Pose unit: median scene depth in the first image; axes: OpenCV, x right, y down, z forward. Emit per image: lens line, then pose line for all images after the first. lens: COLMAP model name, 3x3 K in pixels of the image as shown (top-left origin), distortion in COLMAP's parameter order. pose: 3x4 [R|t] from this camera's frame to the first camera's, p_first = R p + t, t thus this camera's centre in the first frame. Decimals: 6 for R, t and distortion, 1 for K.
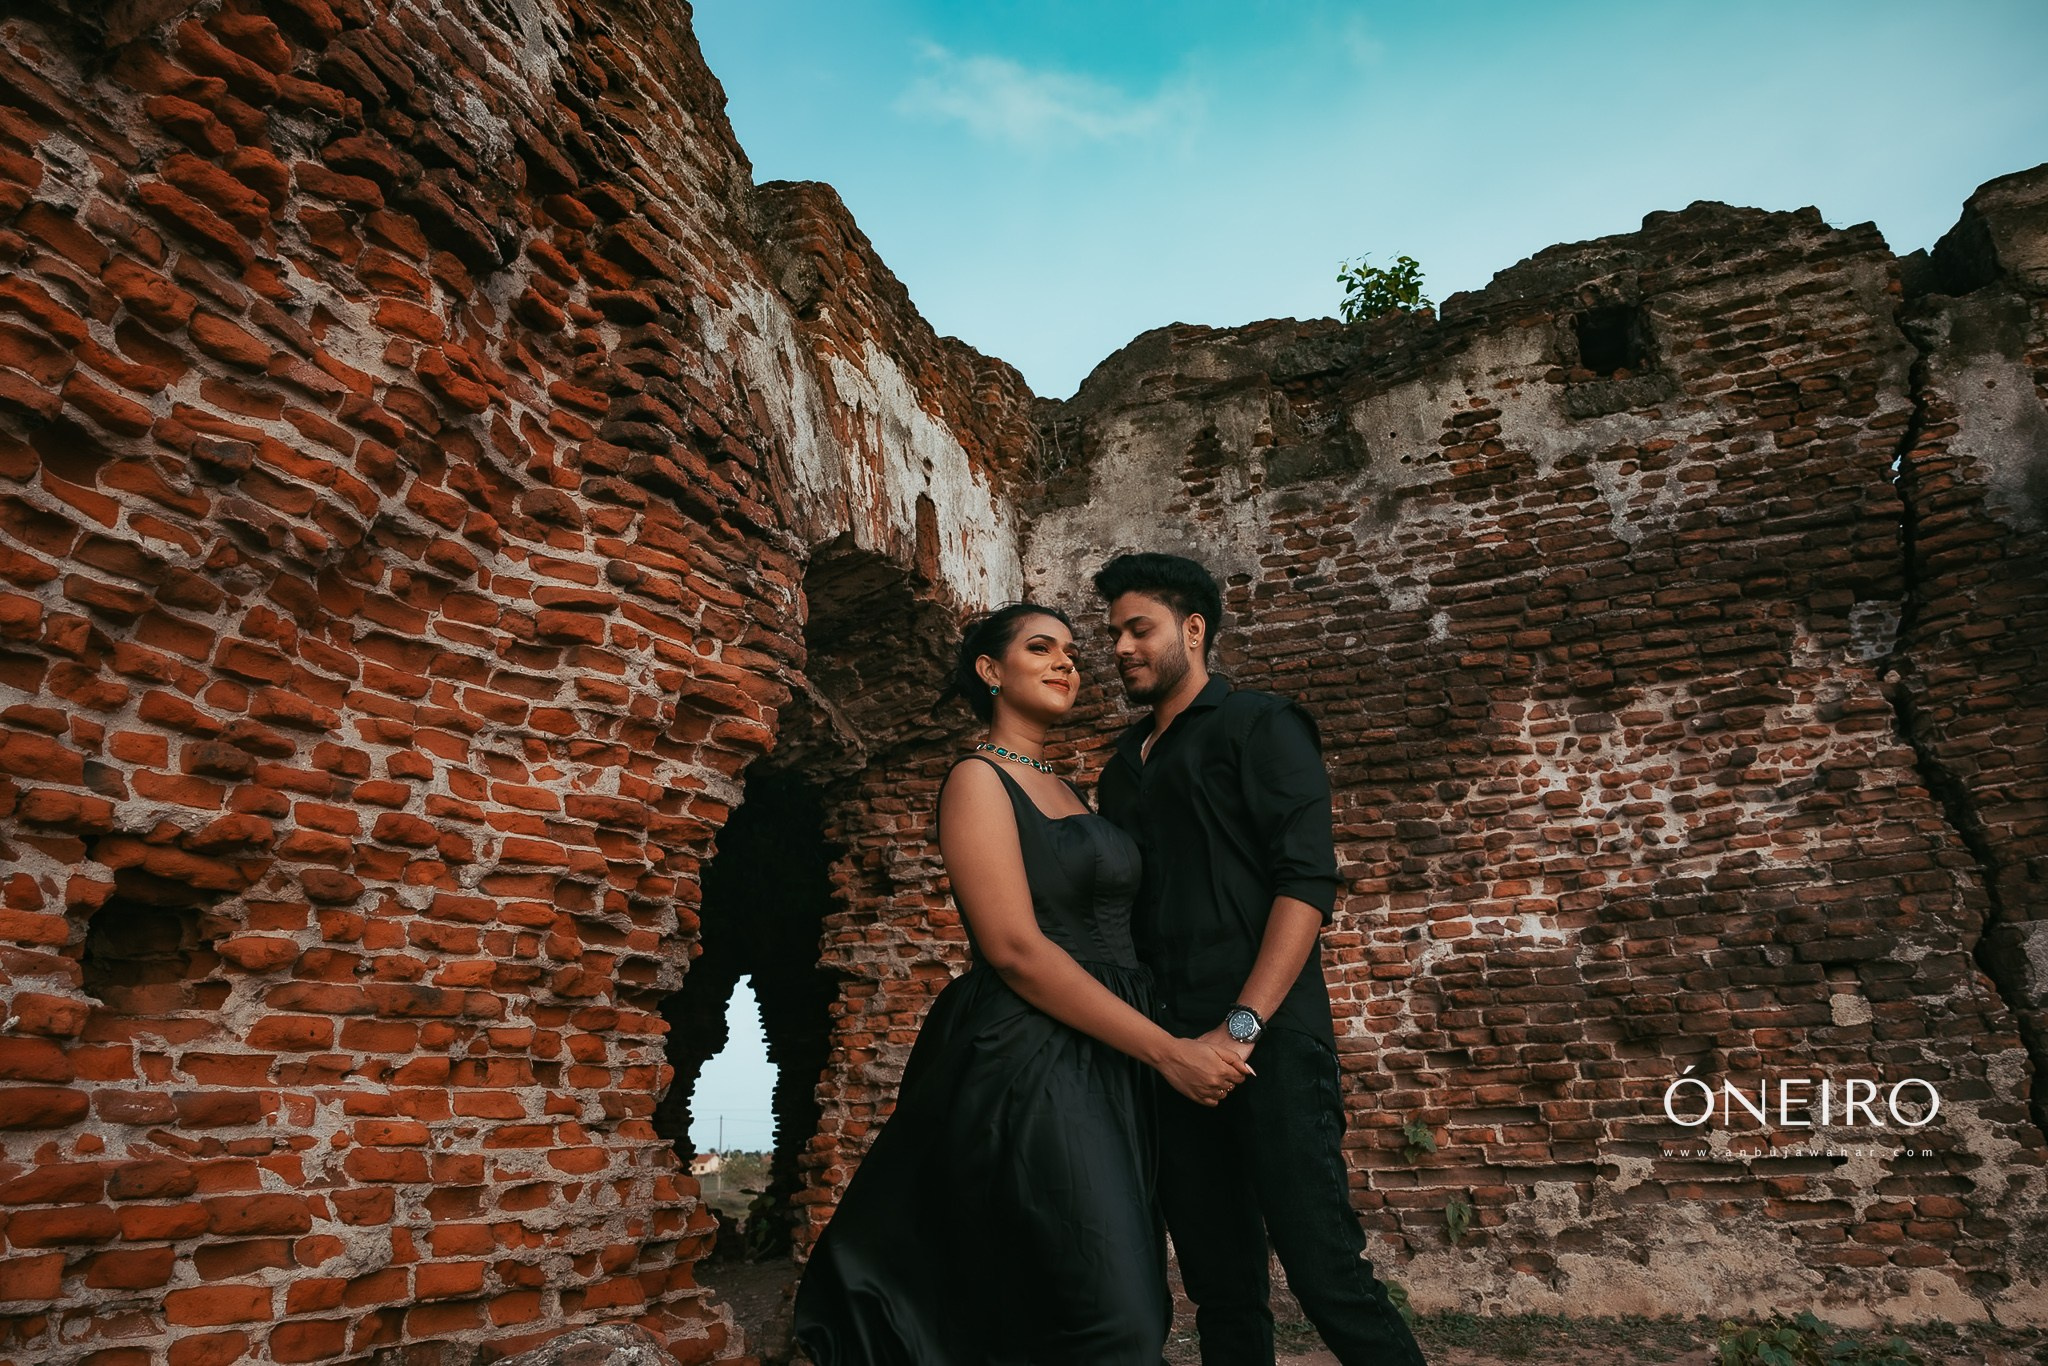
lens RADIAL K [[1367.9, 0, 1024.0], [0, 1367.9, 683.0], [0, 0, 1]] dist [-0.002922, 0.002247]
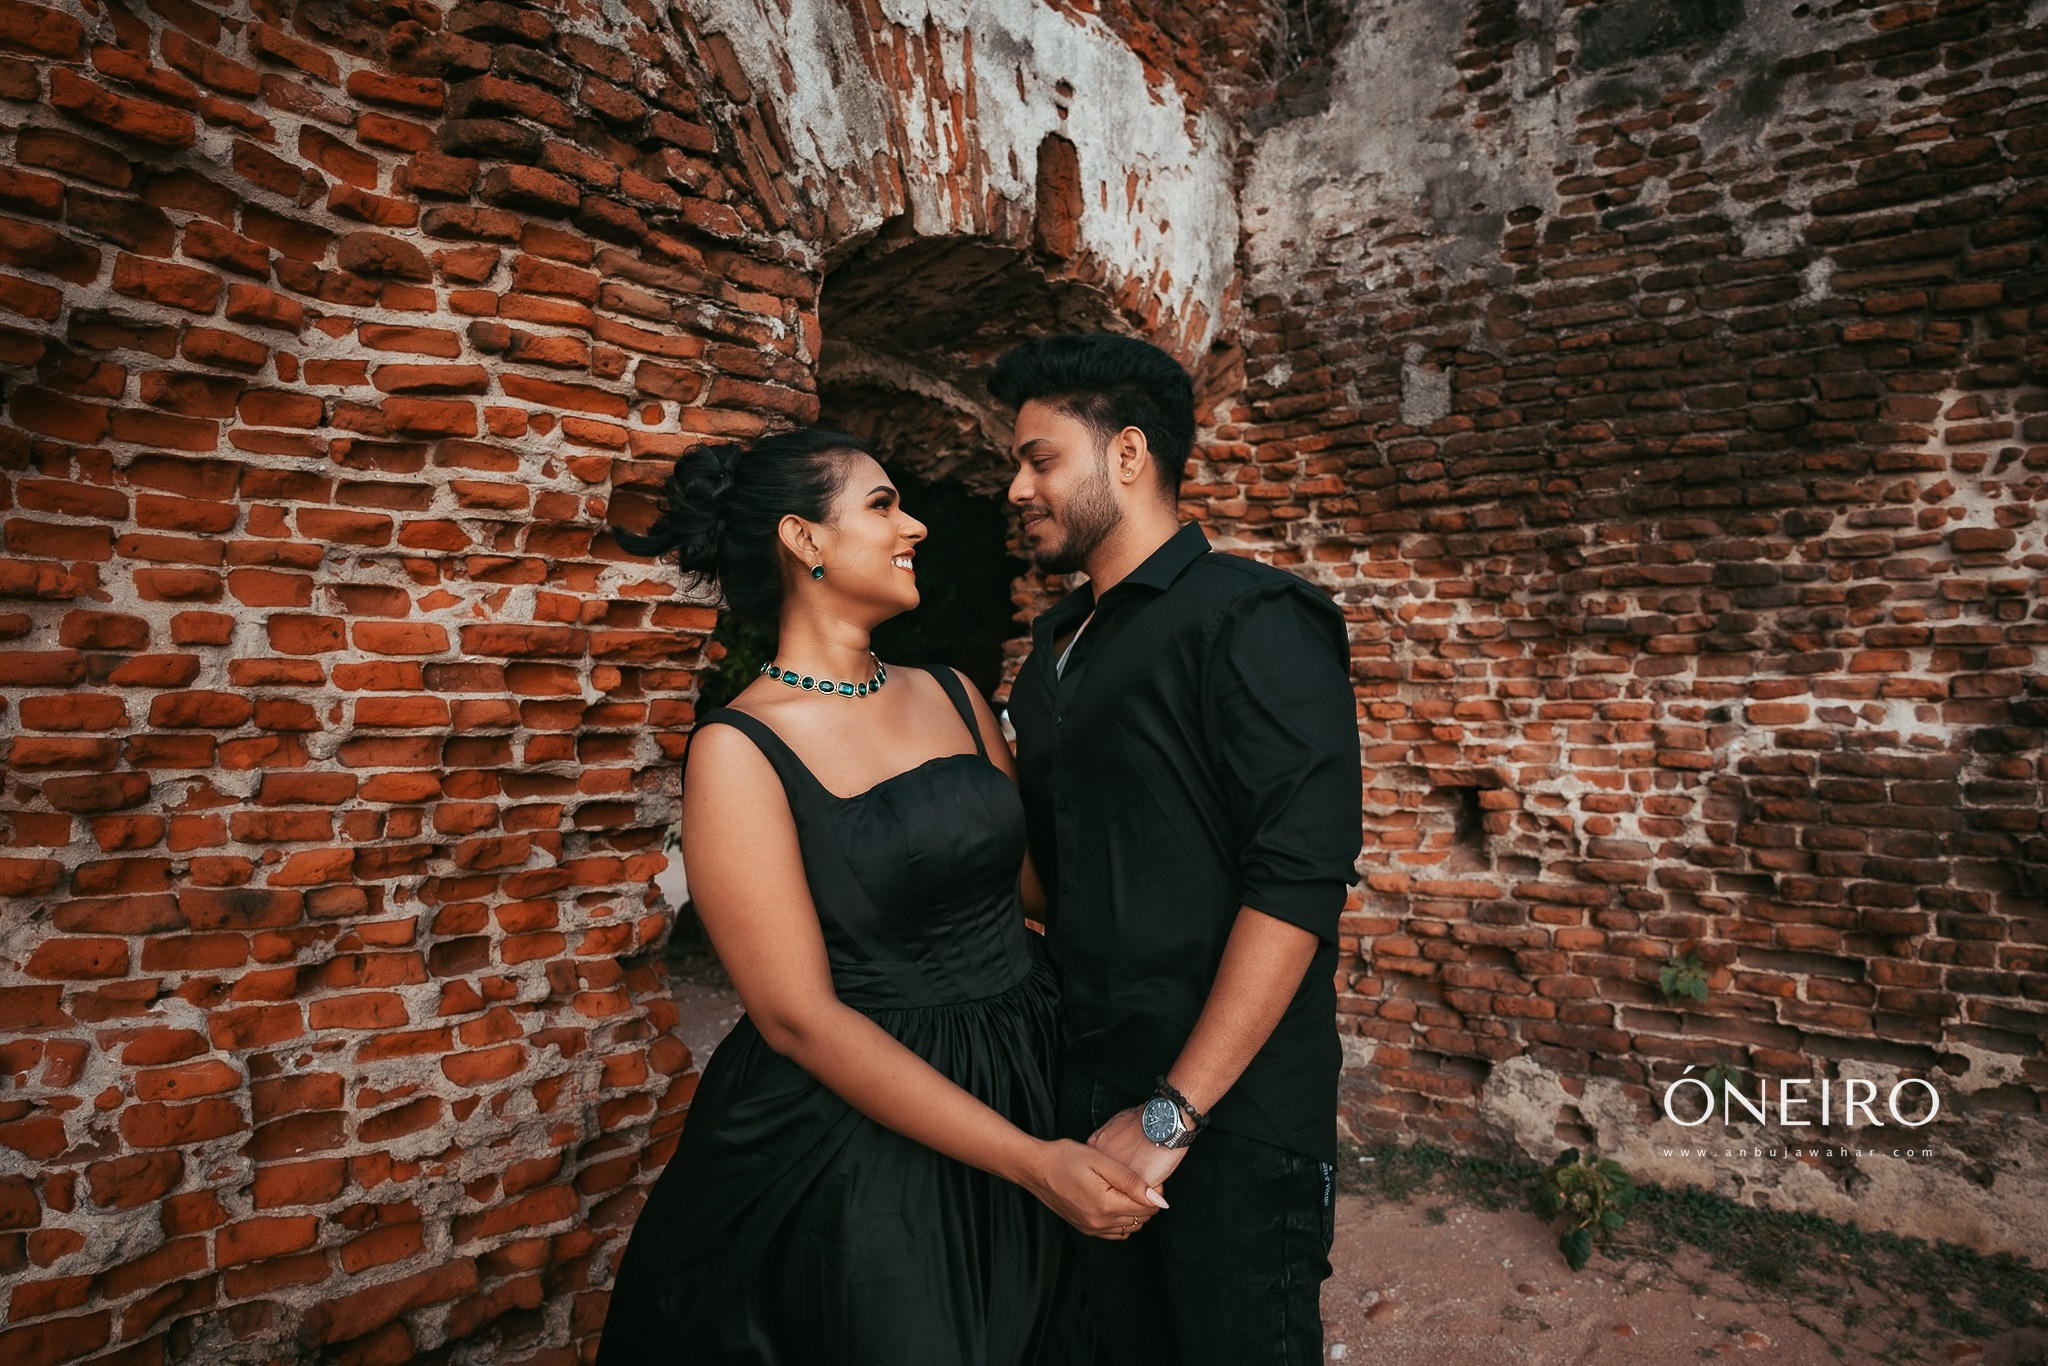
lens RADIAL K [[1368.5, 0, 1024.0], [0, 1368.5, 683.0], [0, 0, 1]] dist [0.000842, 0.002631]
pose [[0.957494, 0.043489, -0.285155, 0.140047], [0.042692, 0.956317, 0.289198, -0.068881], [0.285275, -0.289080, 0.913811, 0.225324]]
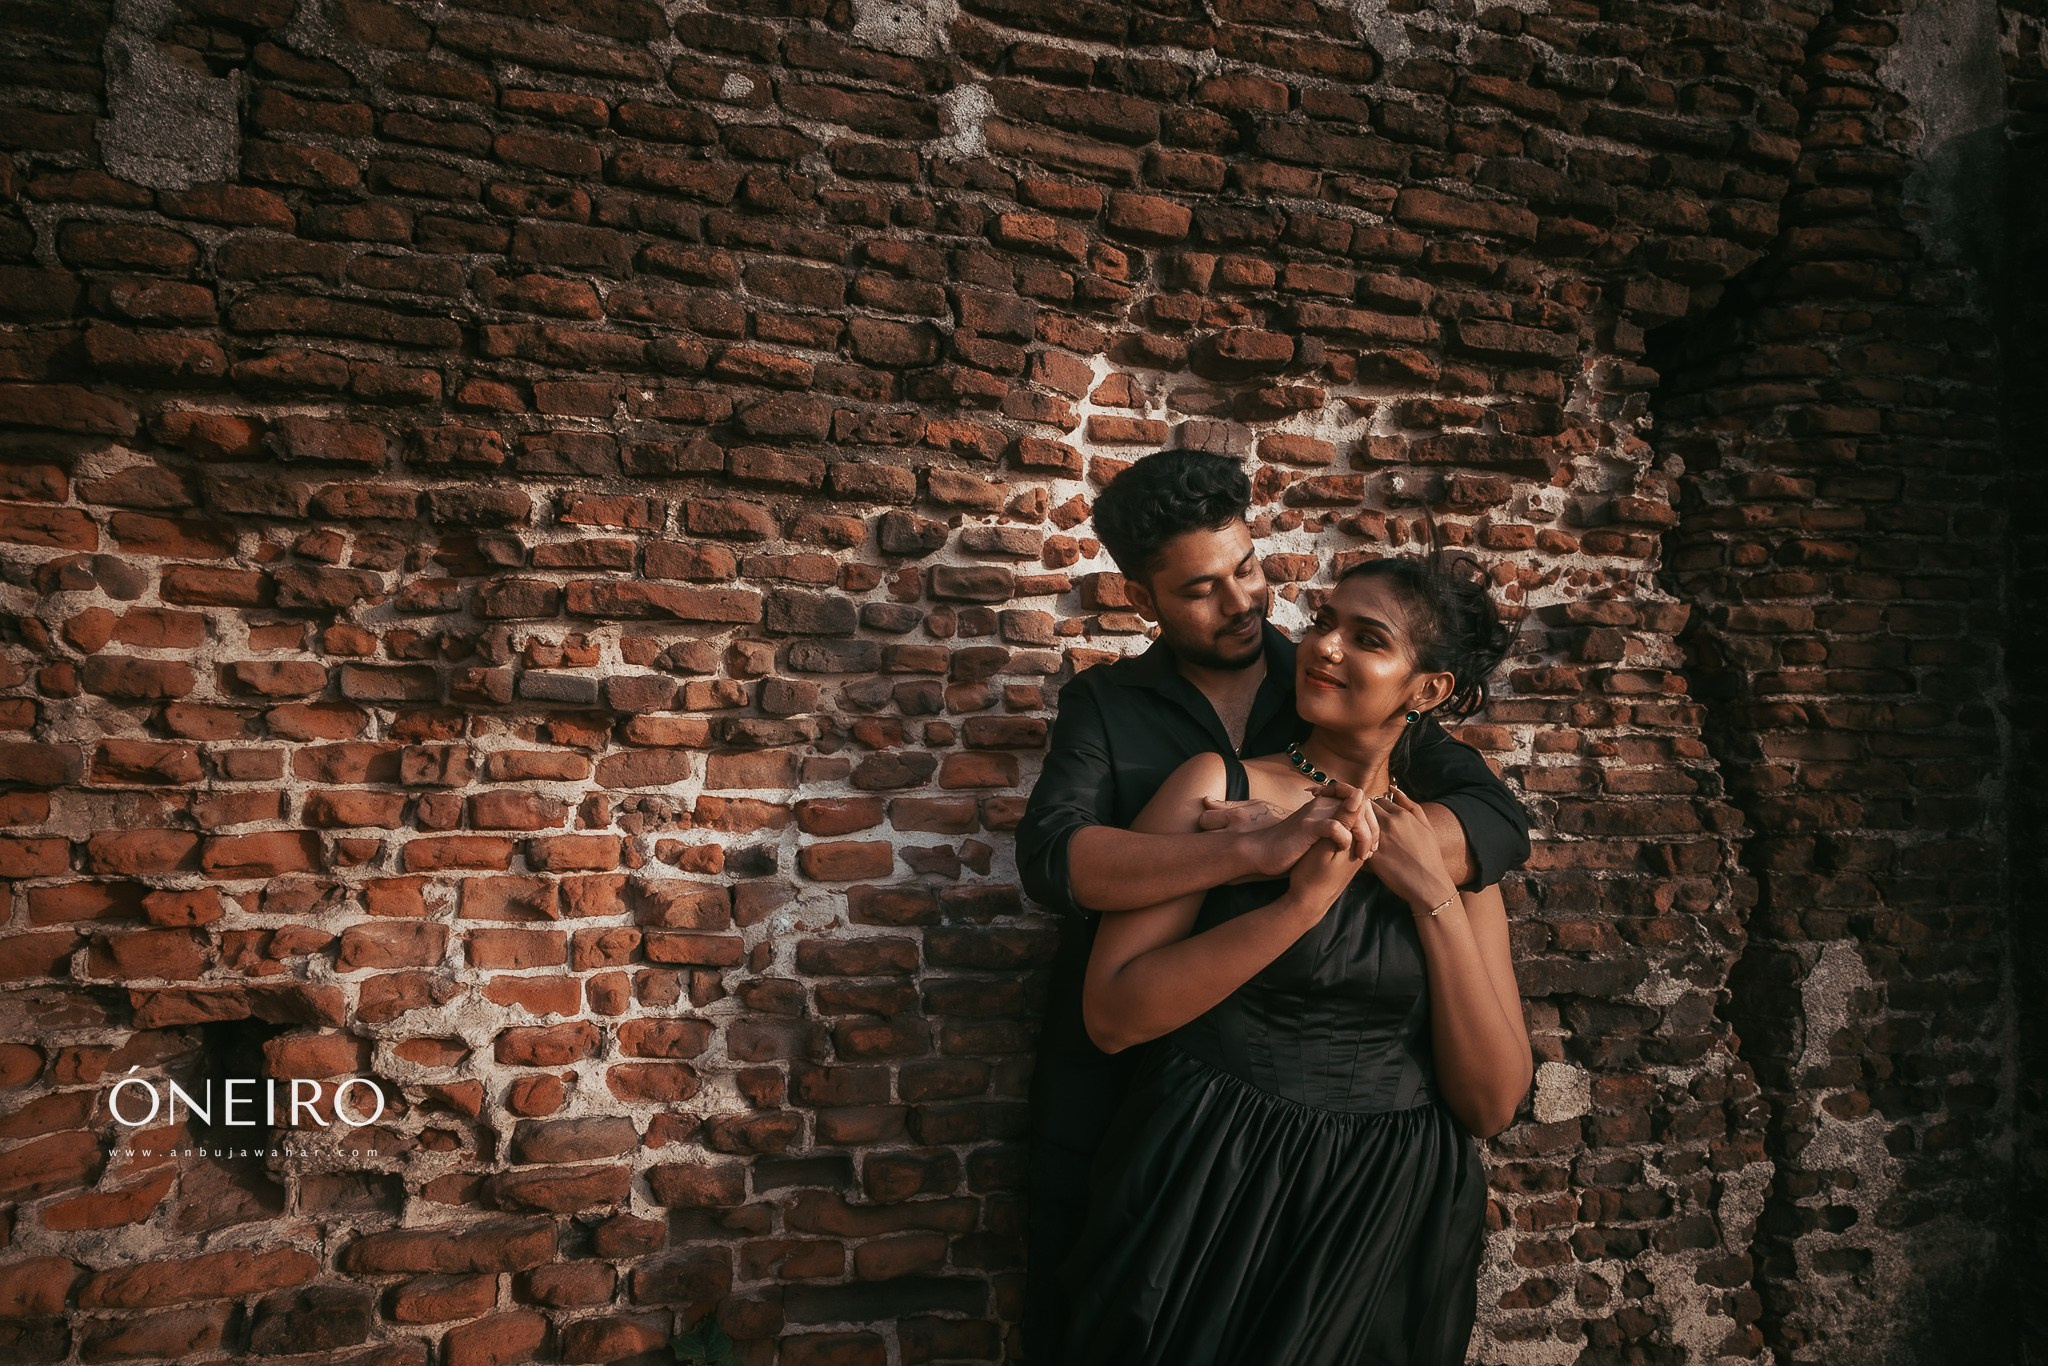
lens RADIAL K [[1368.5, 0, 1024.0], [0, 1368.5, 683.0], [0, 0, 1]] dist [0.000842, 0.002631]
pose [[0.794765, 0.076659, 0.602057, 0.100890], [-0.245090, 0.948047, 0.202827, 0.030658], [-0.555229, -0.308758, 0.772262, 0.690581]]
